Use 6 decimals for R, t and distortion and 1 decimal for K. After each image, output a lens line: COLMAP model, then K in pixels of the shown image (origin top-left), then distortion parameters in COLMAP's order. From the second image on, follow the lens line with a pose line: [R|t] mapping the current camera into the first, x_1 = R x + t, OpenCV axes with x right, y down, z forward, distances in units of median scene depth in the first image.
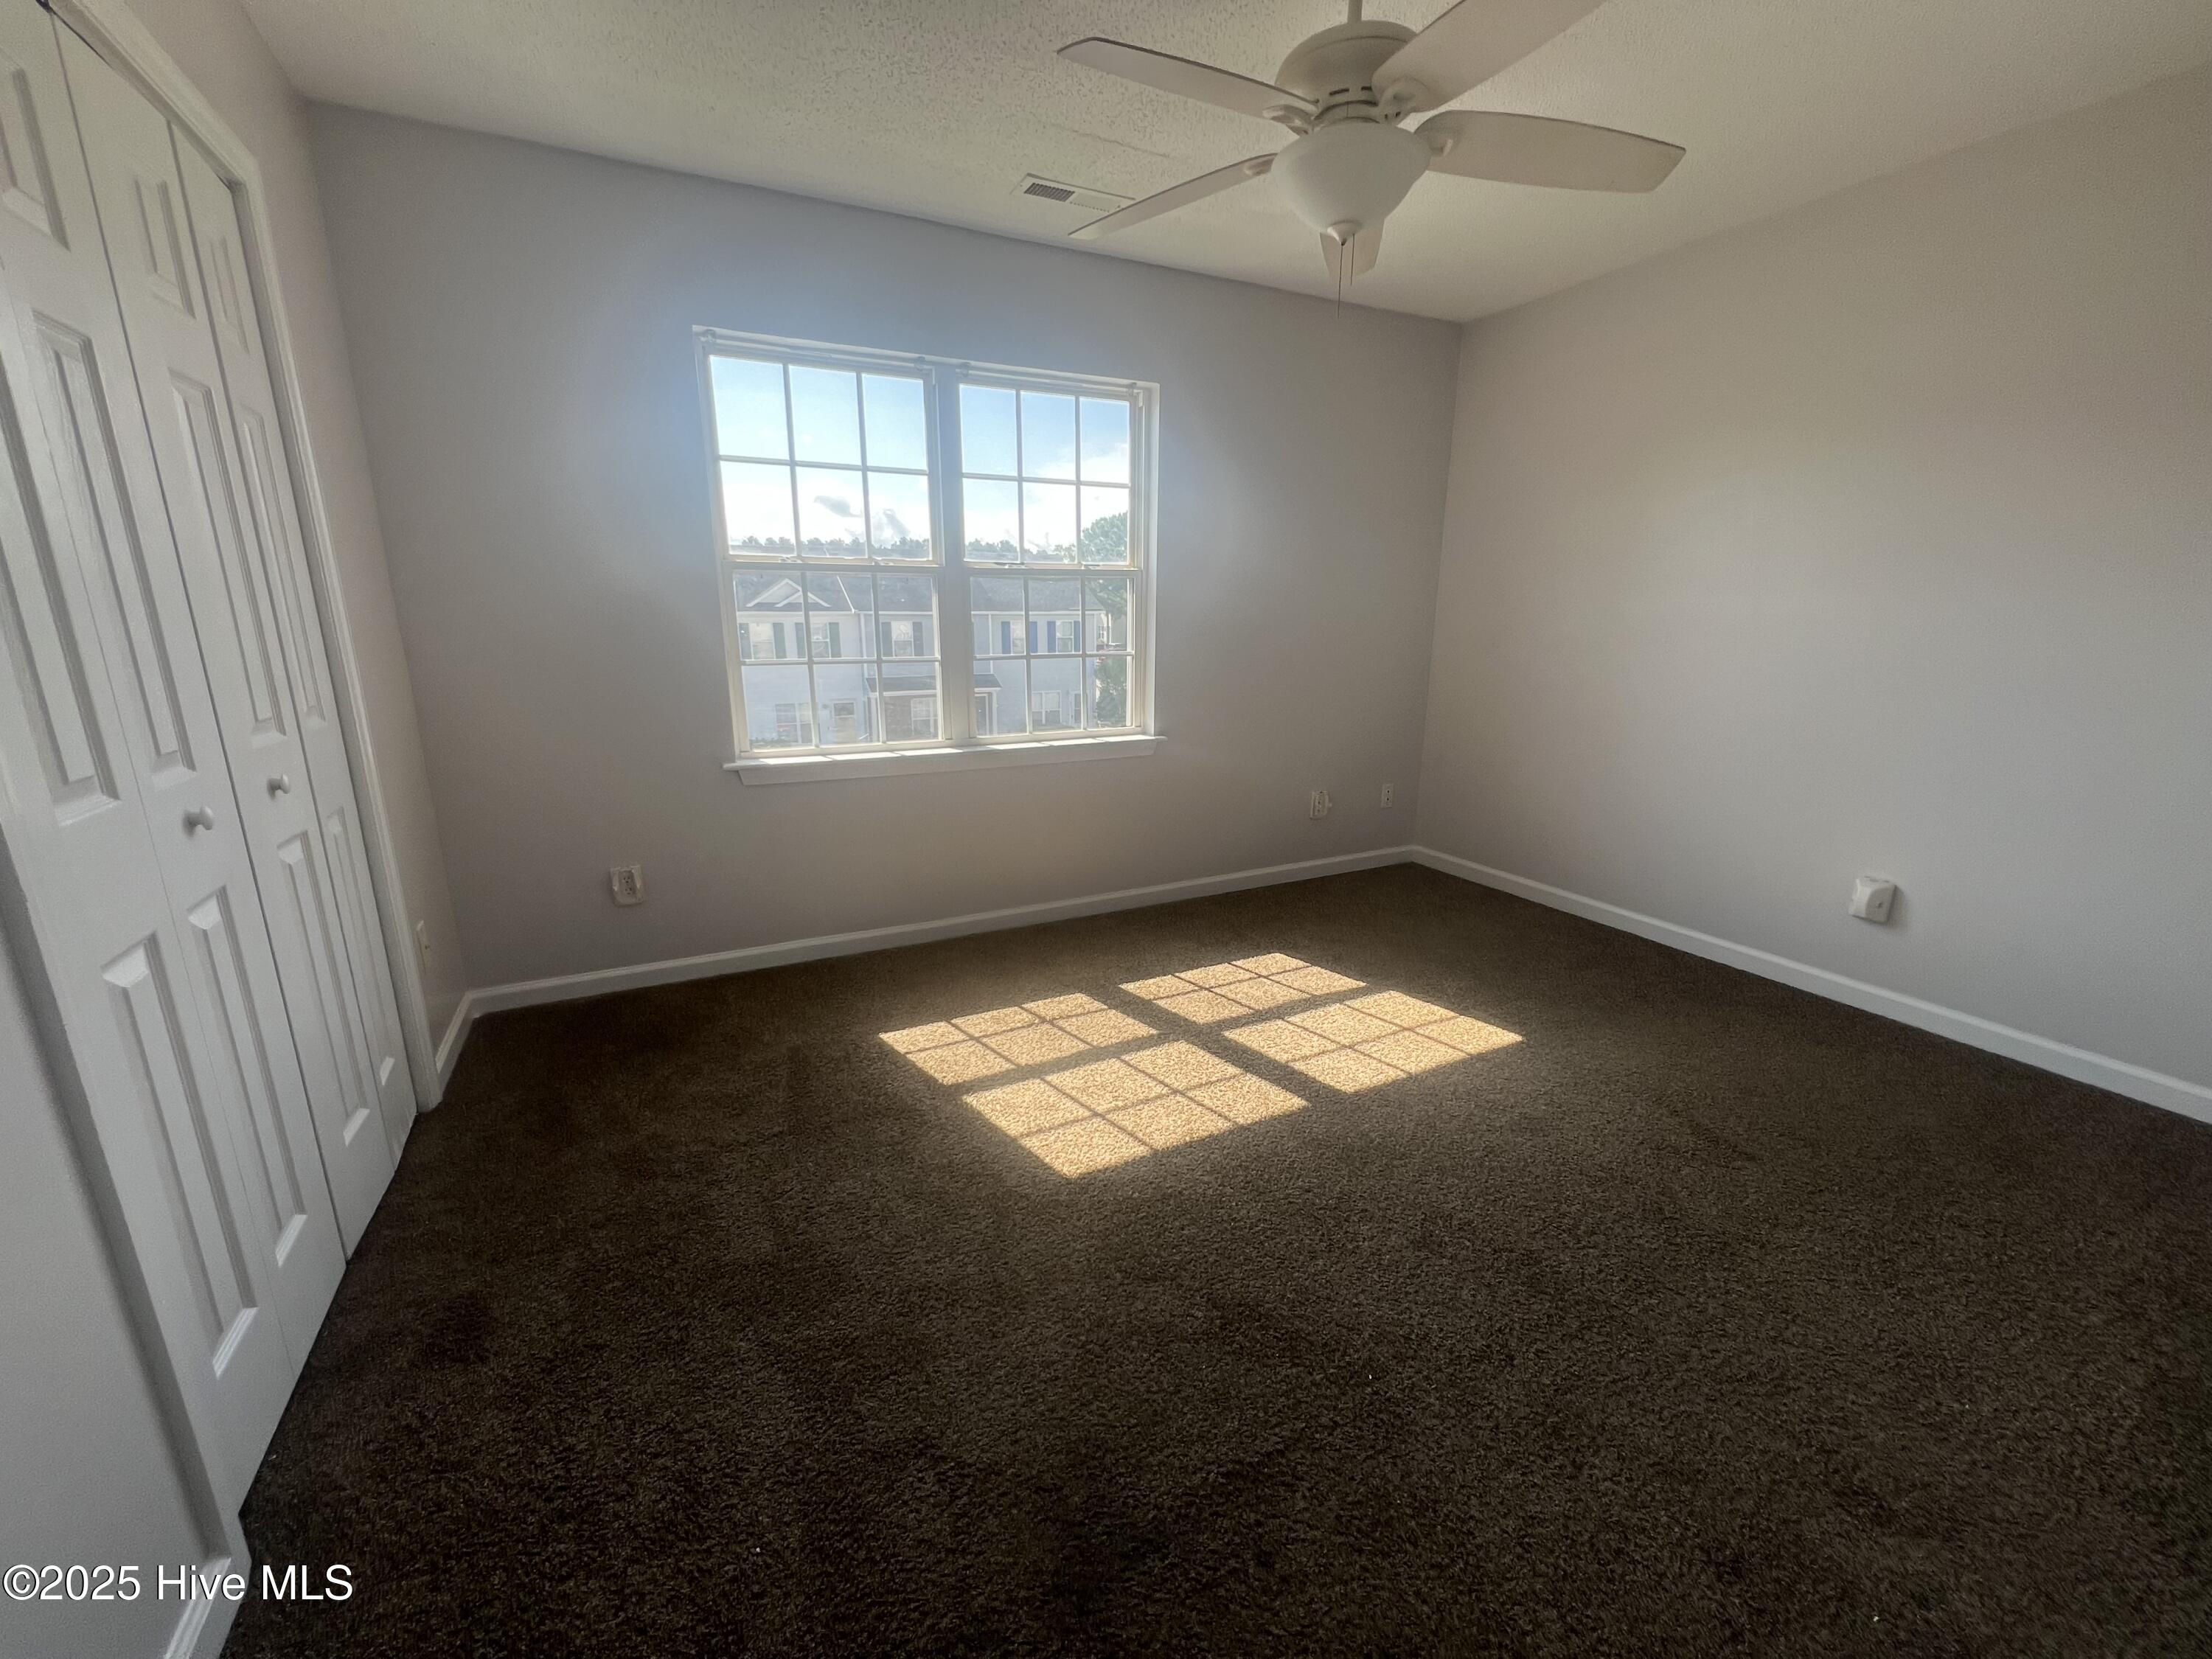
lens RADIAL K [[889.1, 0, 1103.4], [0, 889.1, 818.8], [0, 0, 1]] dist [-0.003801, 0.001304]
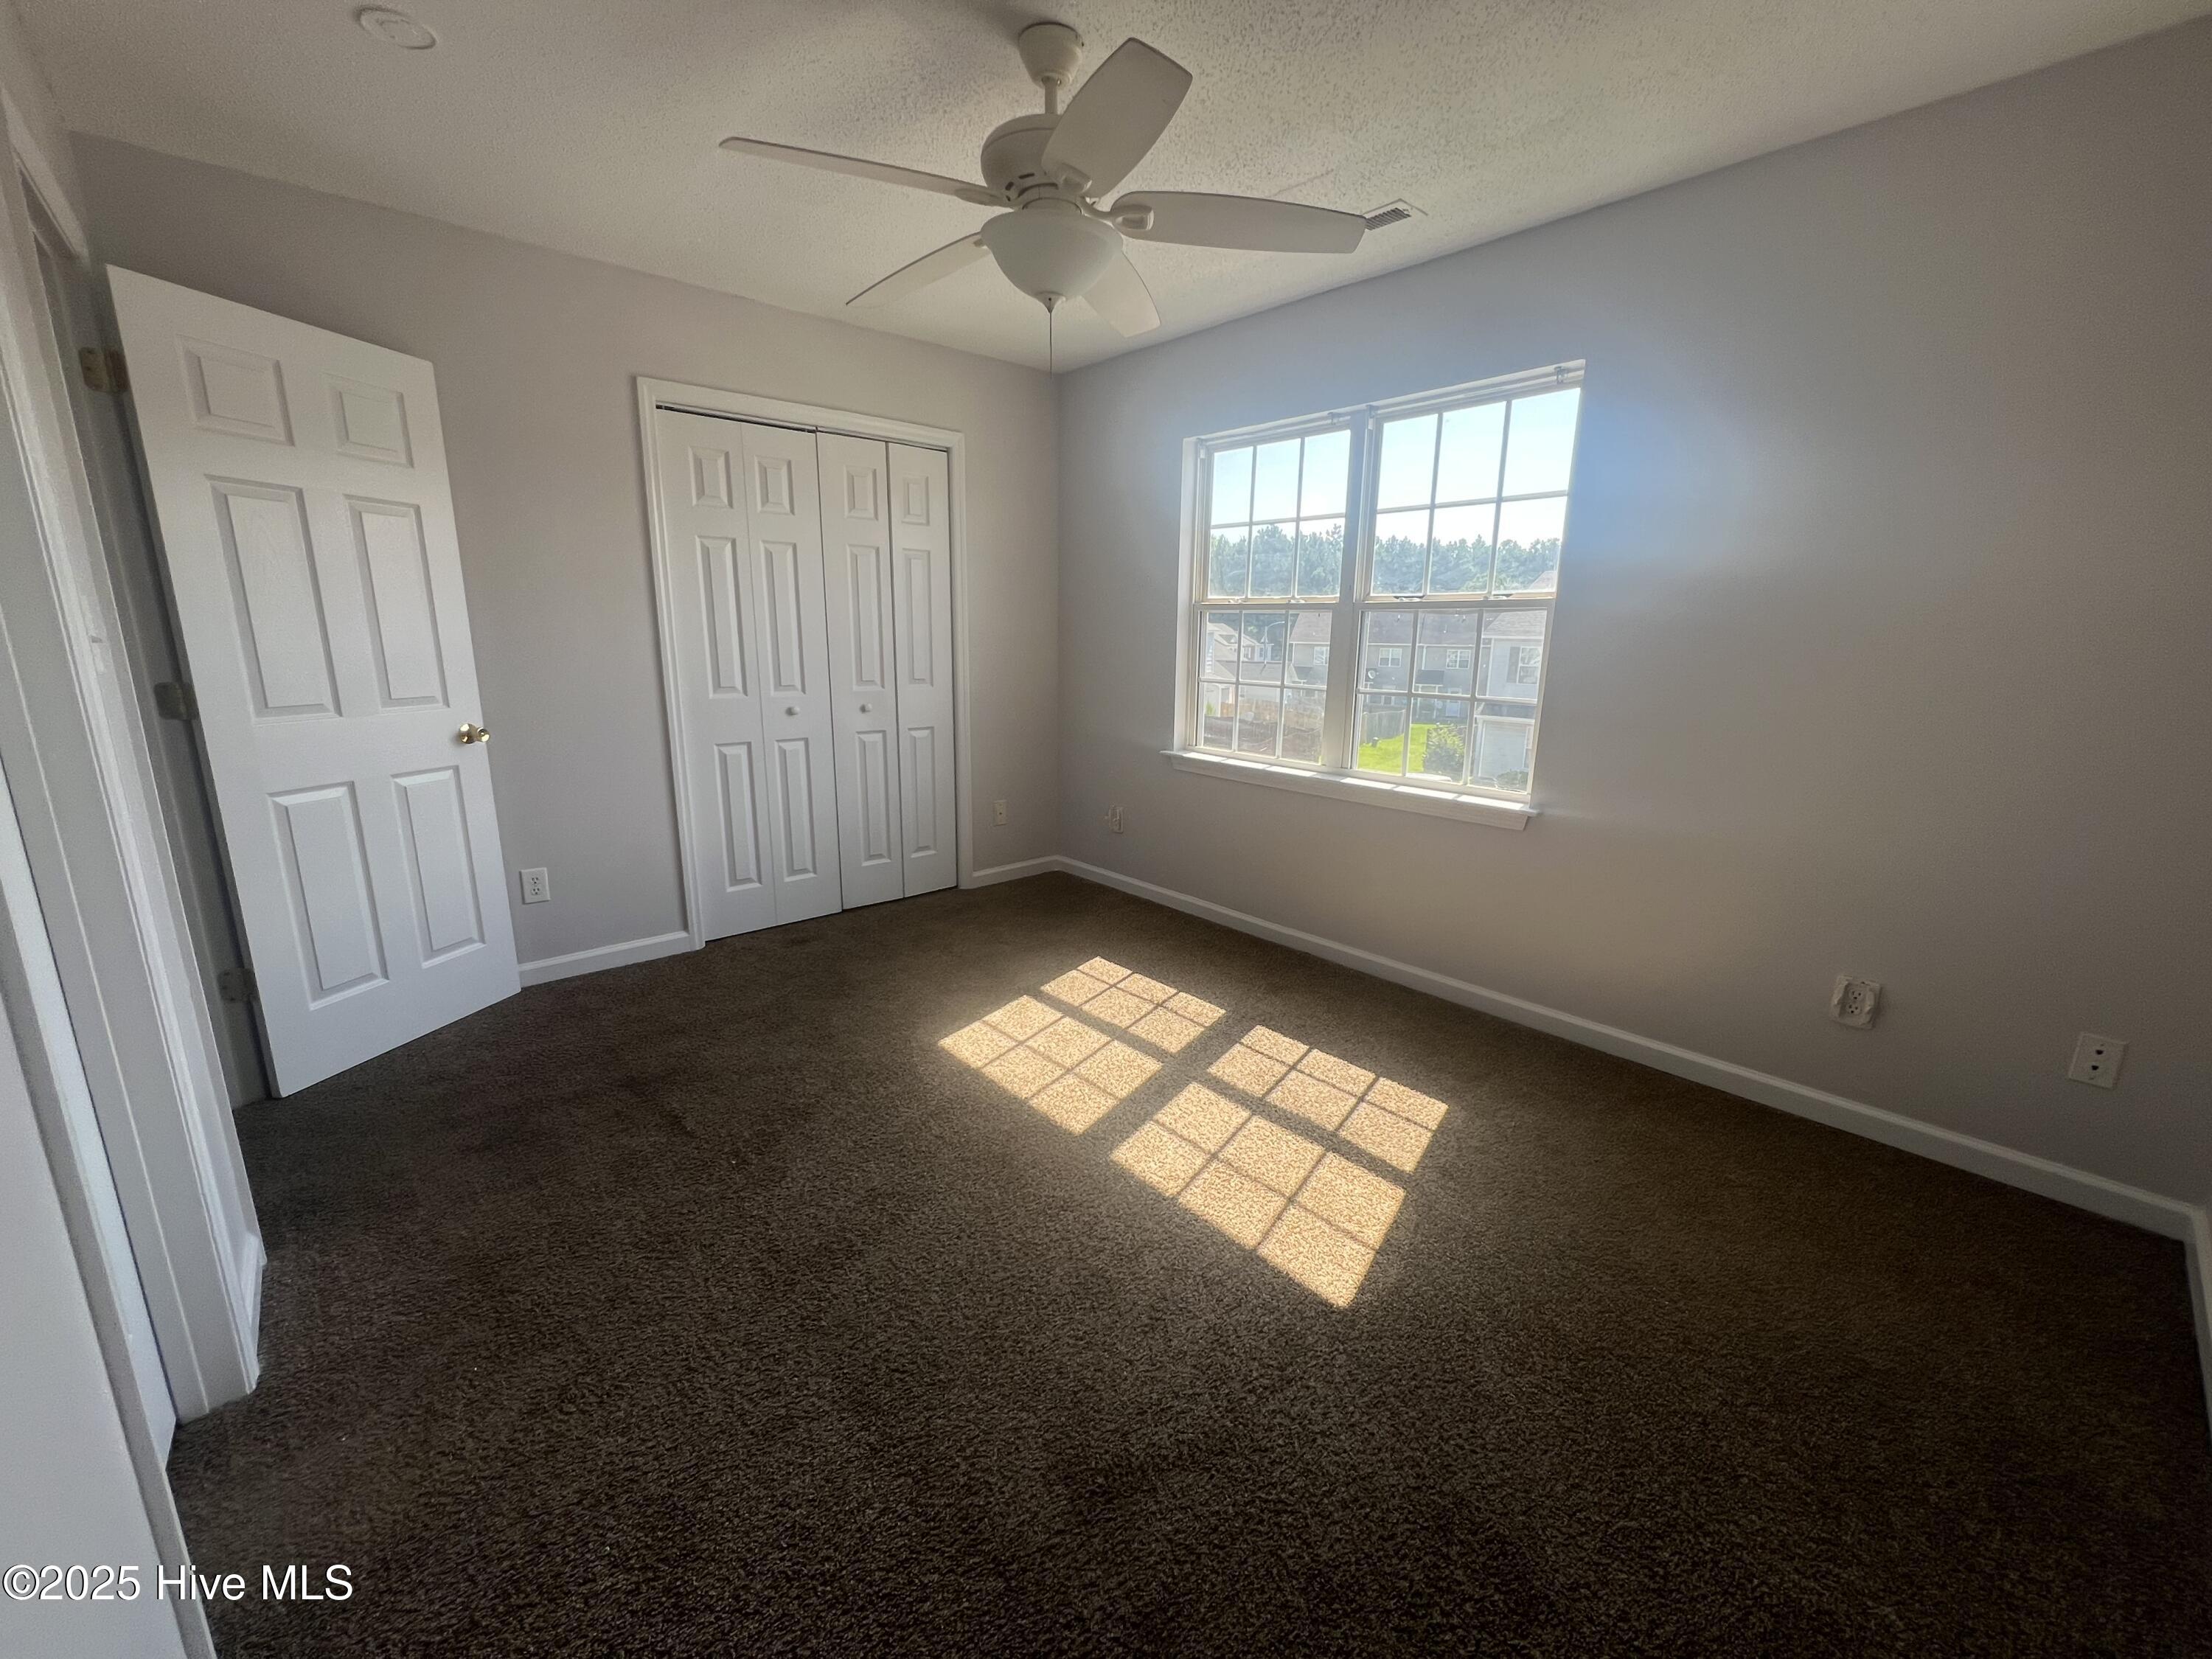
lens RADIAL K [[889.1, 0, 1108.1], [0, 889.1, 818.1], [0, 0, 1]] dist [-0.003801, 0.001304]
pose [[0.267597, 0.204302, -0.941622, 0.896307], [-0.233231, 0.961934, 0.142428, -0.140514], [0.934877, 0.181502, 0.305061, 0.532006]]
